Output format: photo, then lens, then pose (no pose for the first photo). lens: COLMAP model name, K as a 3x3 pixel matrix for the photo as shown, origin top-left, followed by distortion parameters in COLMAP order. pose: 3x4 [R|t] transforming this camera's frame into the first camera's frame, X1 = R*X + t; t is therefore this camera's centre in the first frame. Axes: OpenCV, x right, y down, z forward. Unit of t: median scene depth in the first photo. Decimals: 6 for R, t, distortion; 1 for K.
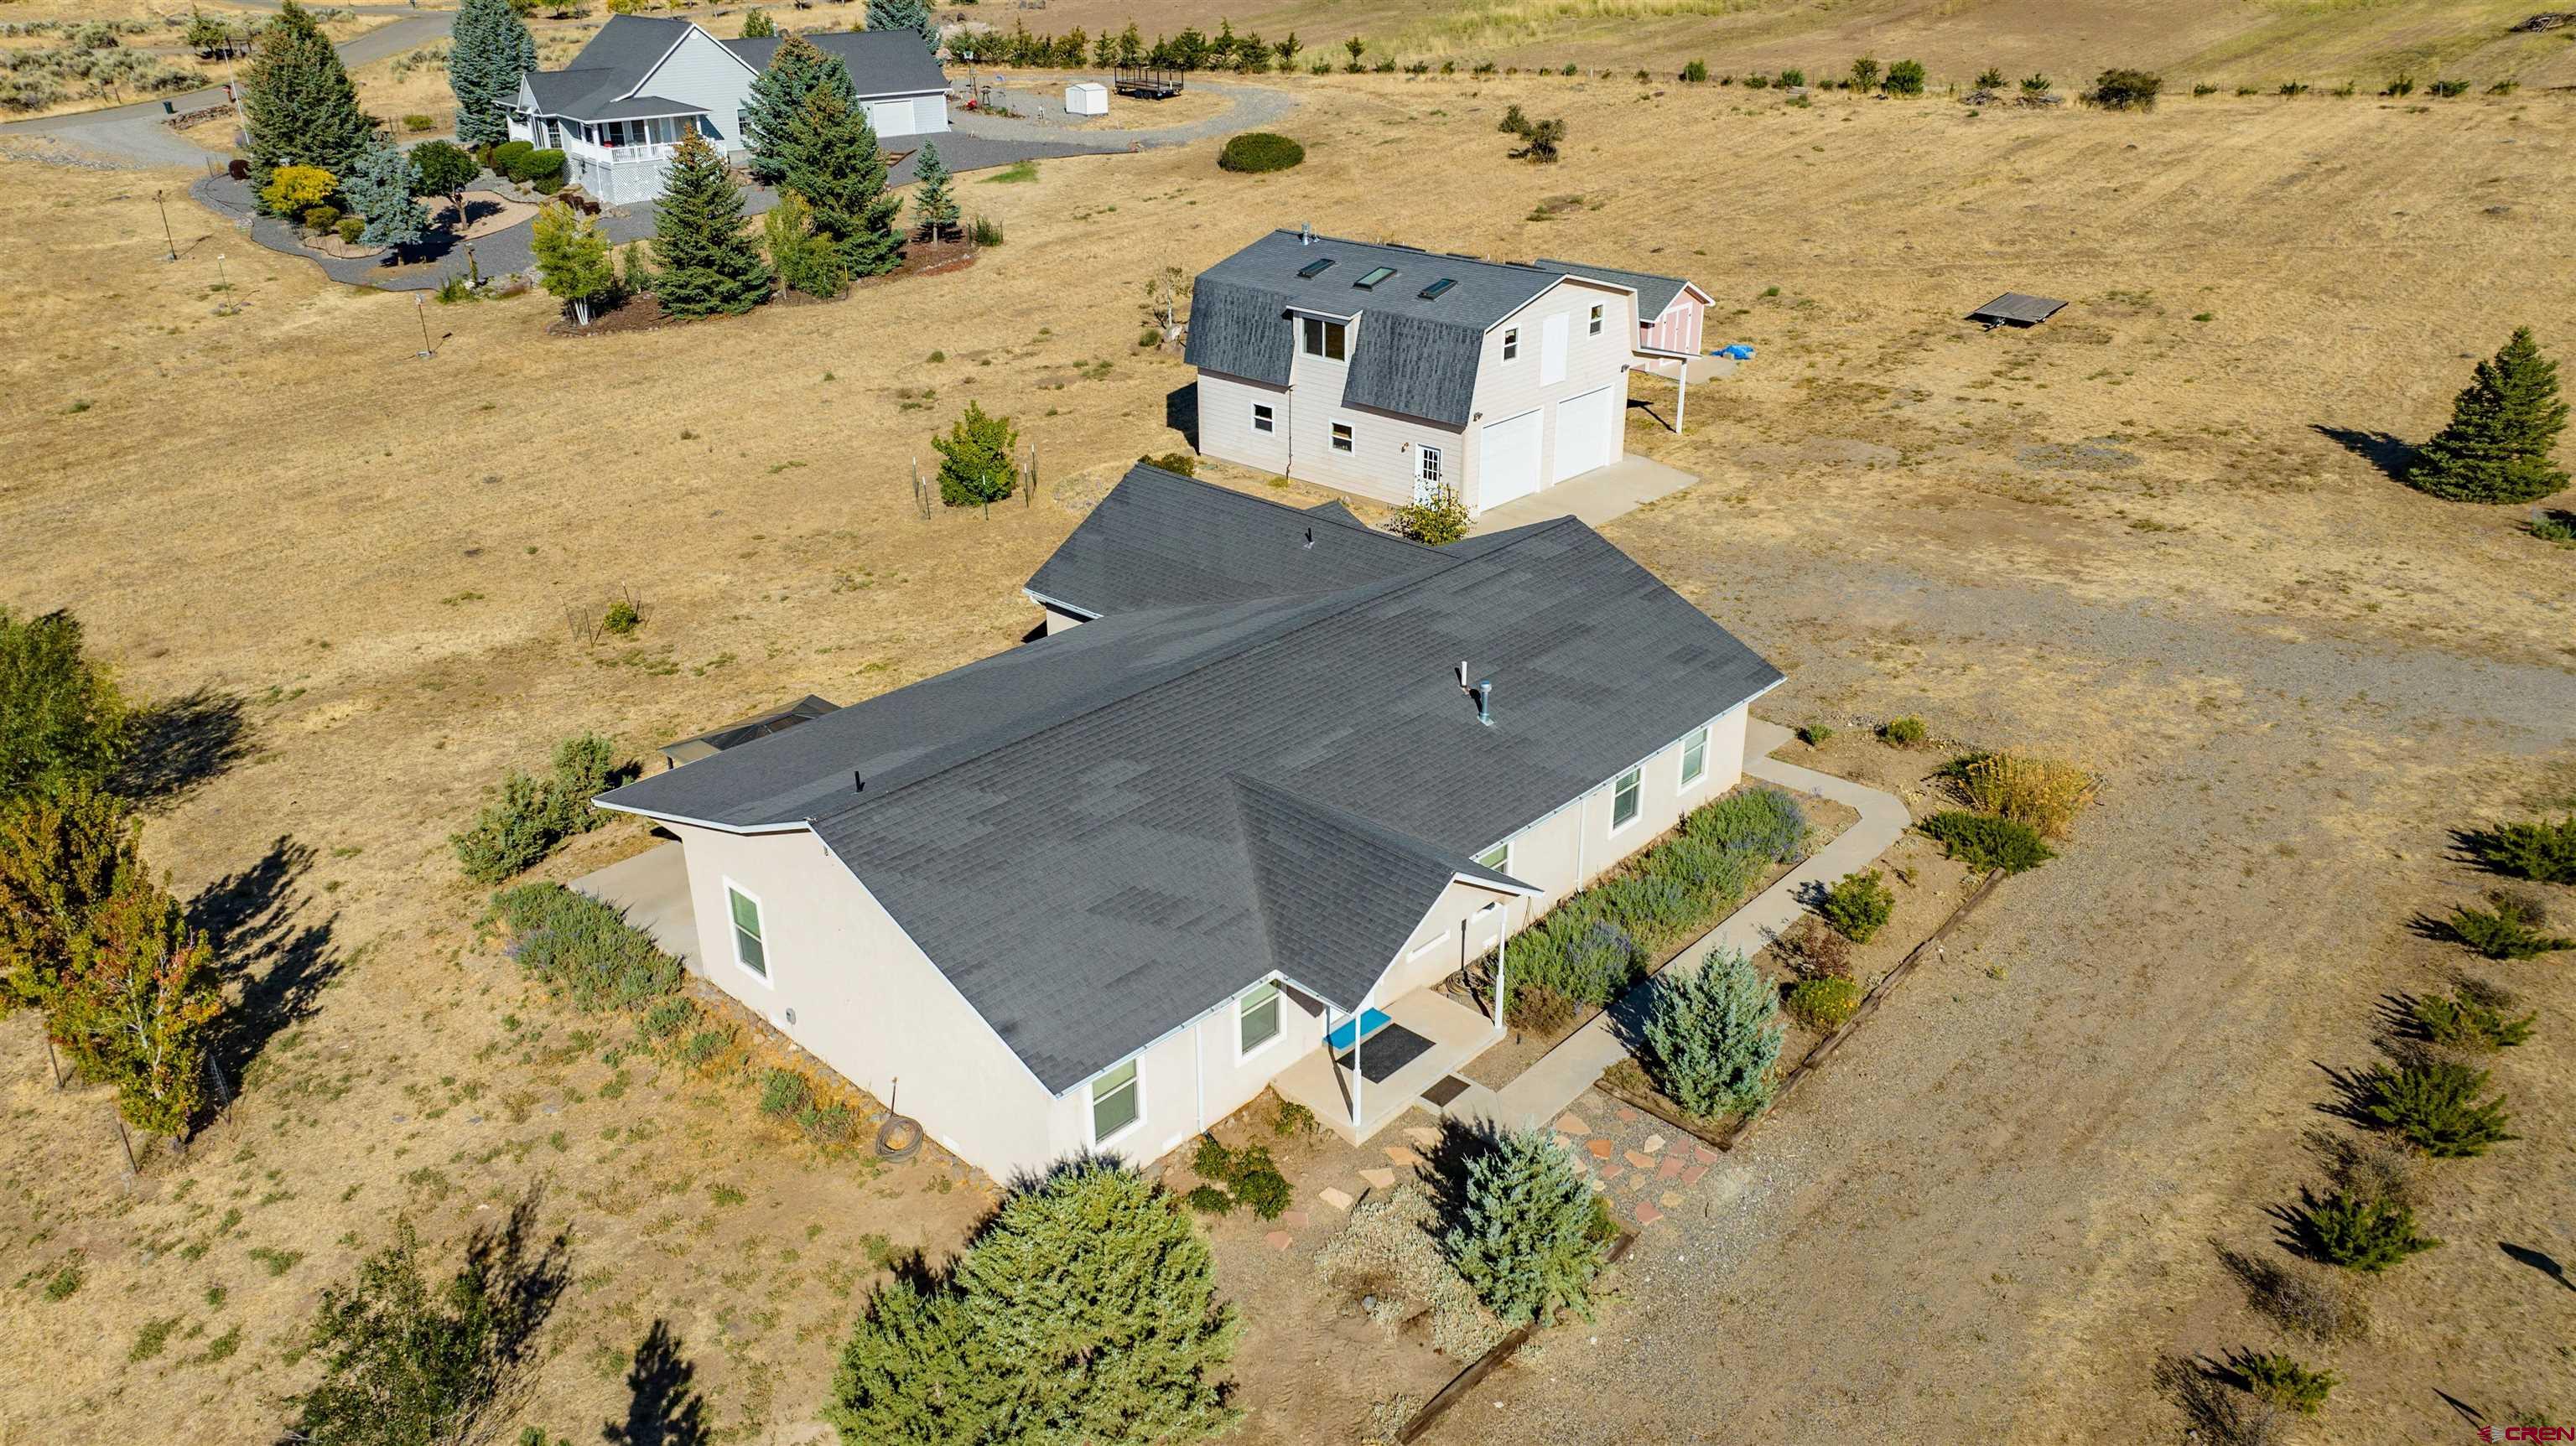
lens RADIAL K [[1799.9, 0, 1288.0], [0, 1799.9, 723.0], [0, 0, 1]] dist [-0.058926, 0.079373]
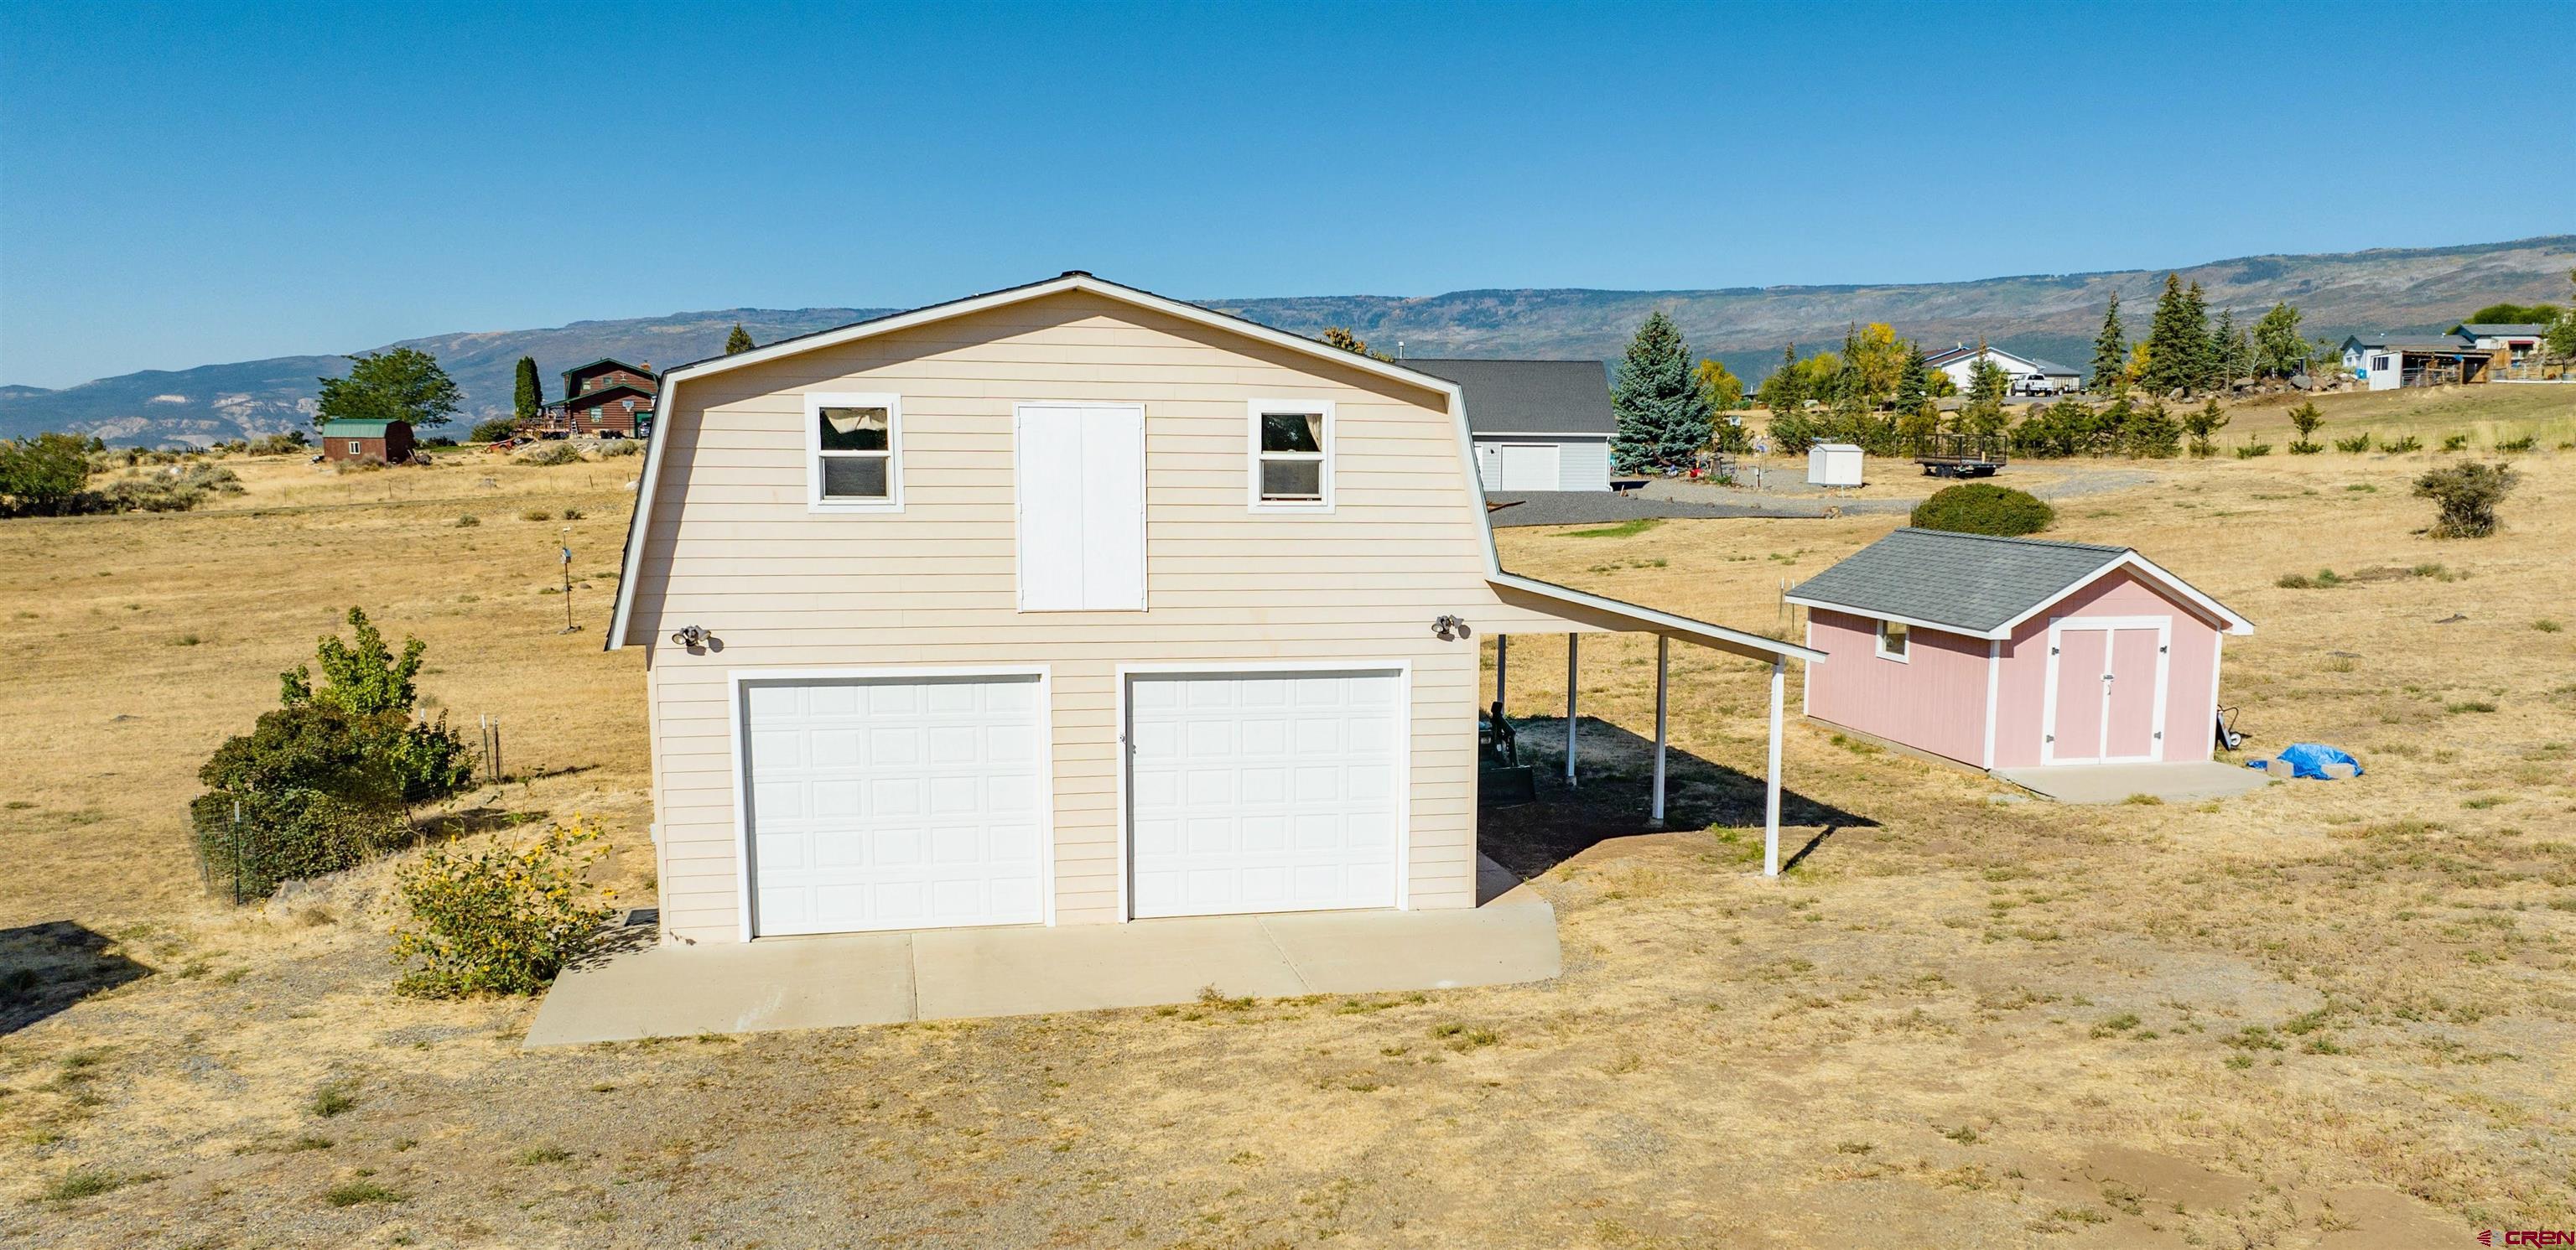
lens RADIAL K [[2010.7, 0, 1413.5], [0, 2010.7, 767.8], [0, 0, 1]] dist [0.003327, 0.005963]
pose [[0.840218, 0.103806, -0.532220, 0.403158], [-0.243046, 0.949486, -0.198506, -0.099467], [0.484729, 0.296142, 0.823005, 0.719532]]
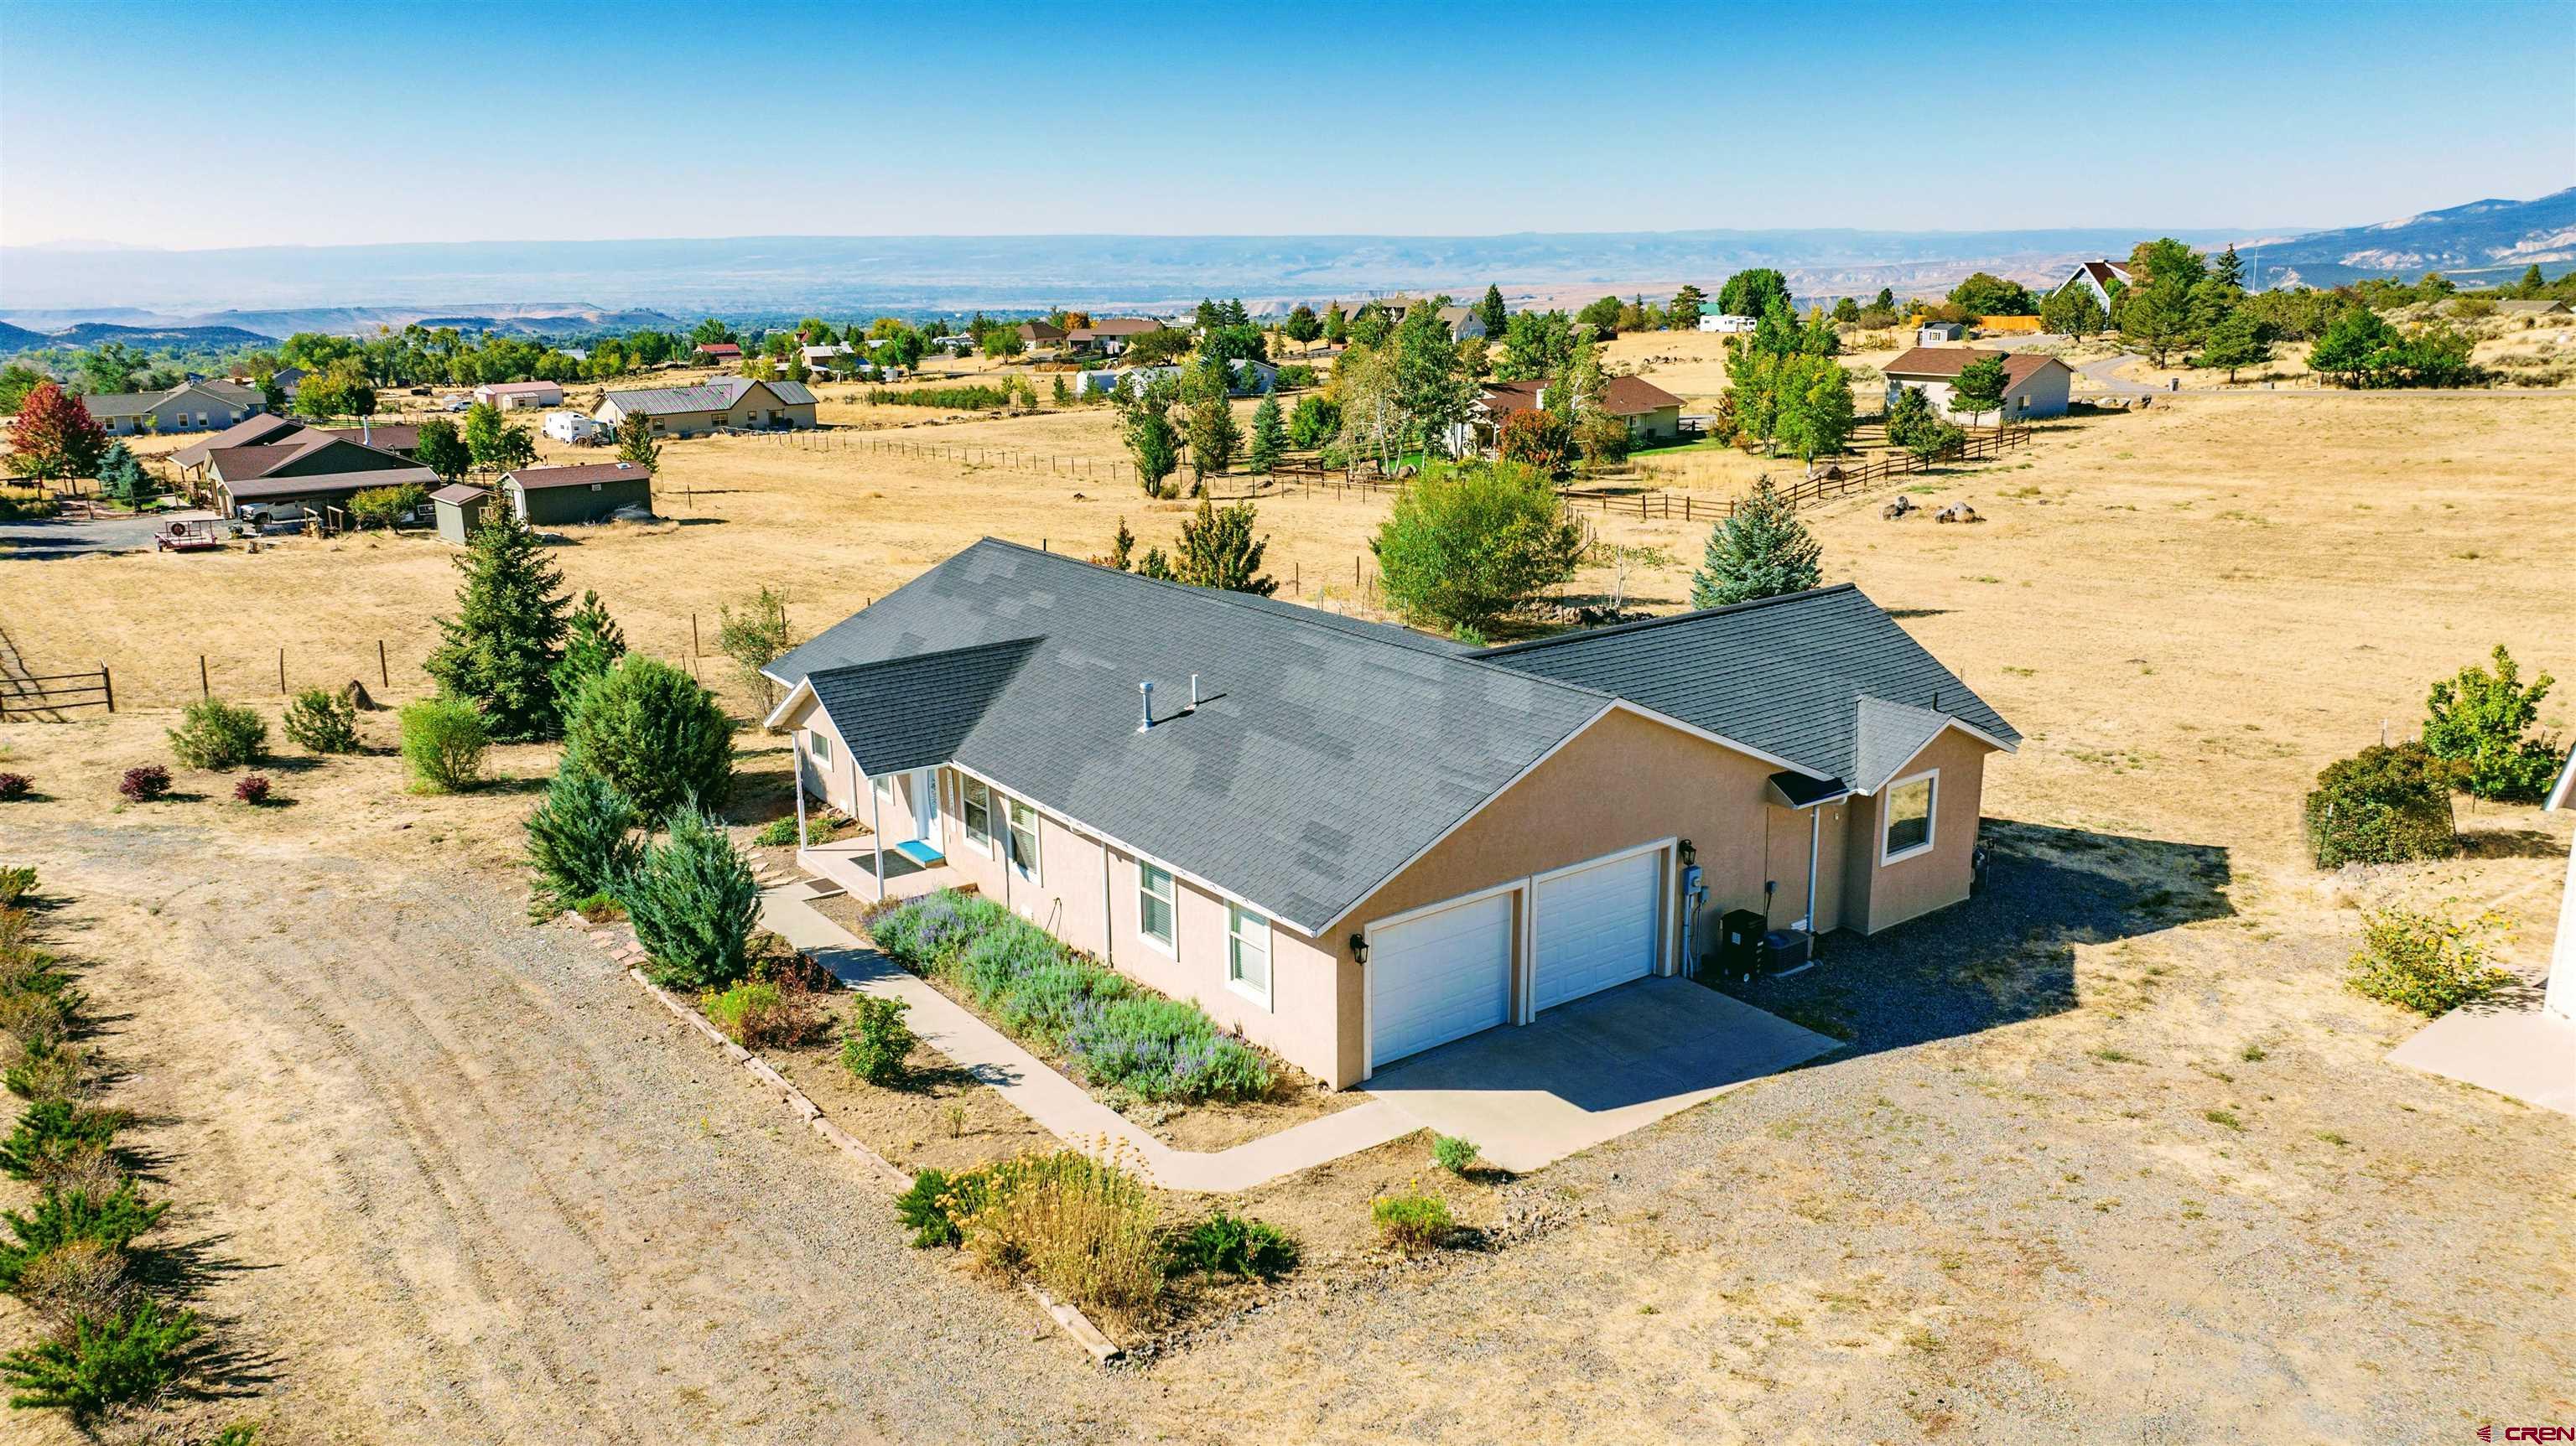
lens RADIAL K [[1799.9, 0, 1288.0], [0, 1799.9, 723.0], [0, 0, 1]] dist [-0.058926, 0.079373]
pose [[-0.169516, 0.257816, -0.951207, 0.570312], [-0.404322, 0.862017, 0.305697, -0.183851], [0.898770, 0.436414, -0.041885, 0.660372]]
